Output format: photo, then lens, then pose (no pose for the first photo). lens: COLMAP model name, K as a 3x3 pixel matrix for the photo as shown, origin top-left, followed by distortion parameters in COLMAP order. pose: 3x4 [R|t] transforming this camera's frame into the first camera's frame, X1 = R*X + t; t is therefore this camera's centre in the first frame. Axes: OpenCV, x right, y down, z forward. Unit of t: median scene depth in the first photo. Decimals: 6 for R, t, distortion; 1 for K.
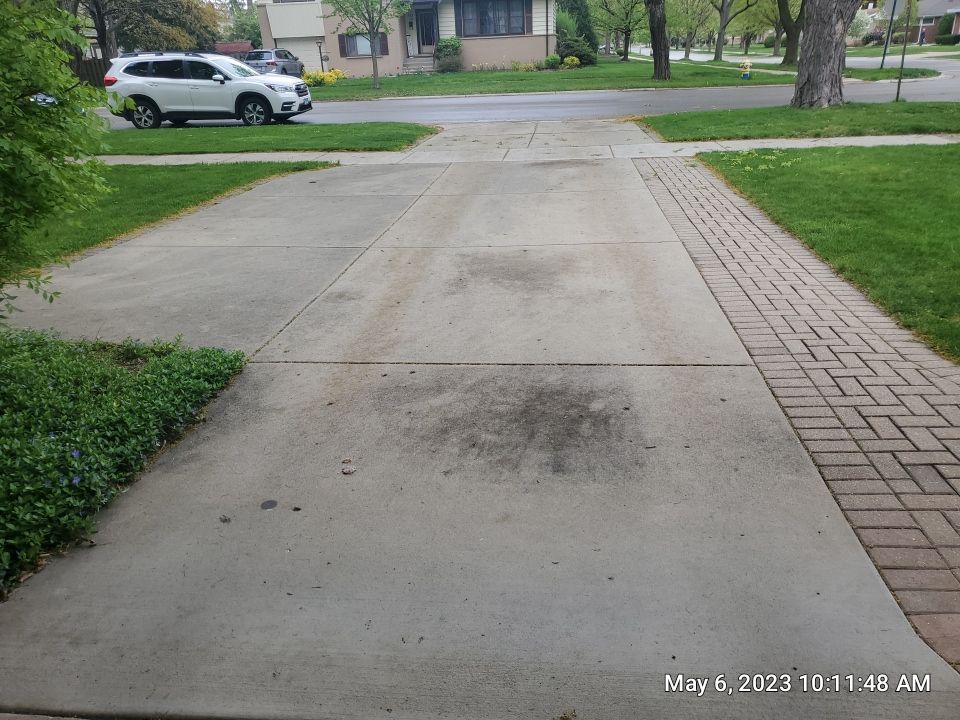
lens RADIAL K [[758.1, 0, 490.4], [0, 758.1, 359.4], [0, 0, 1]] dist [0.054880, -0.010823]
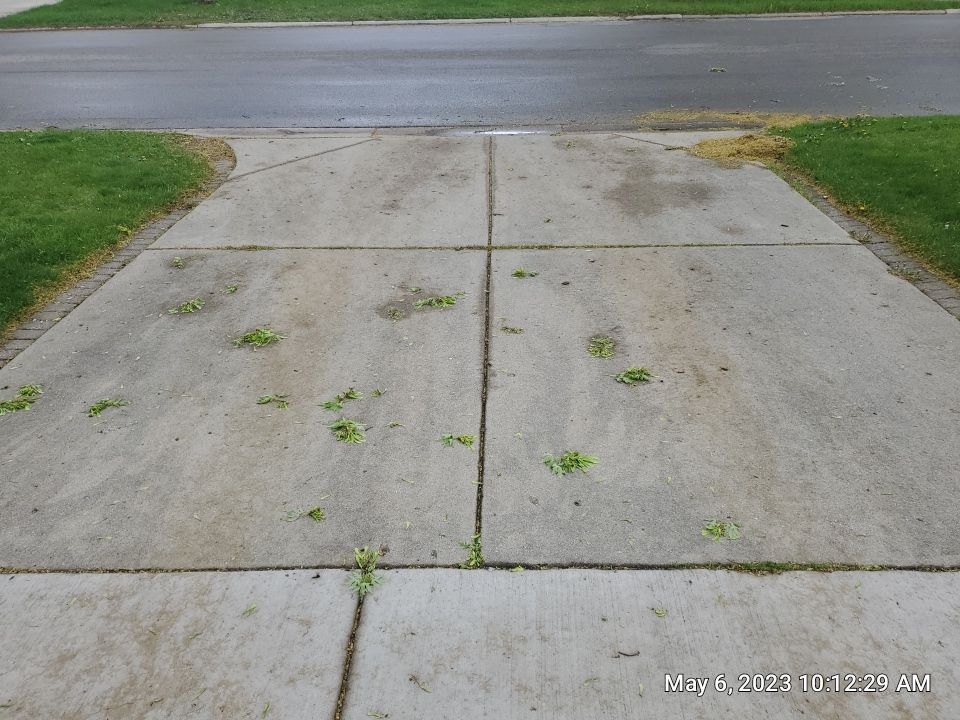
lens RADIAL K [[759.0, 0, 483.3], [0, 759.0, 364.5], [0, 0, 1]] dist [0.041635, 0.011562]
pose [[0.997189, -0.021201, 0.071866, 0.035899], [0.012364, 0.992545, 0.121253, -0.317838], [-0.073901, -0.120024, 0.990017, 0.782277]]
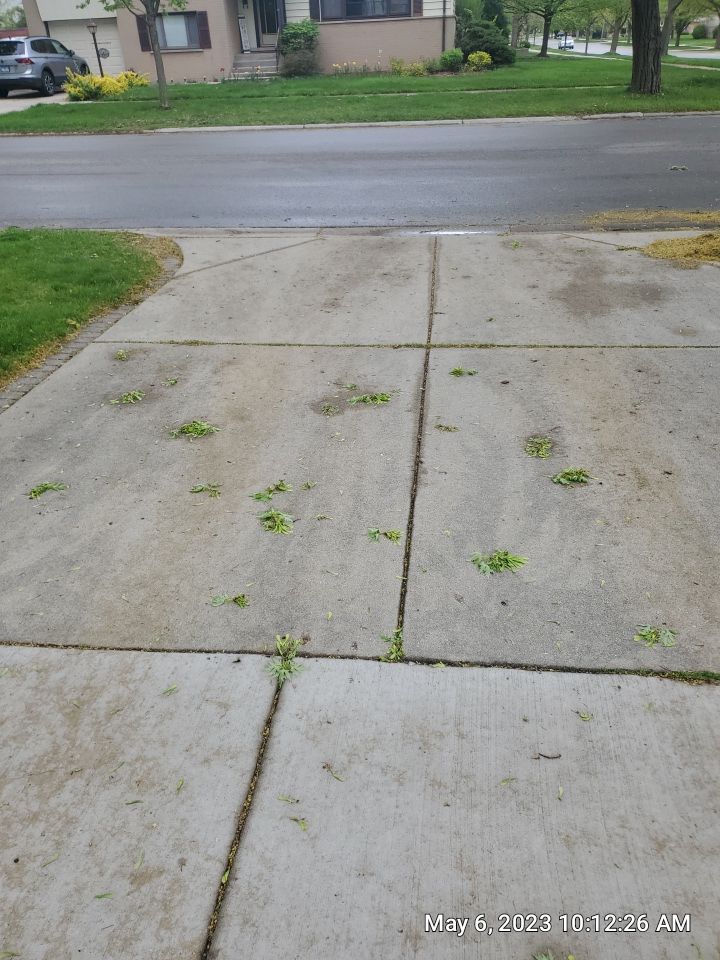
lens RADIAL K [[759.0, 0, 360.0], [0, 759.0, 480.0], [0, 0, 1]] dist [0.041635, 0.011562]
pose [[0.999853, 0.009436, -0.014284, 0.039269], [-0.007475, 0.991270, 0.131638, -0.313985], [0.015402, -0.131512, 0.991195, 0.784473]]
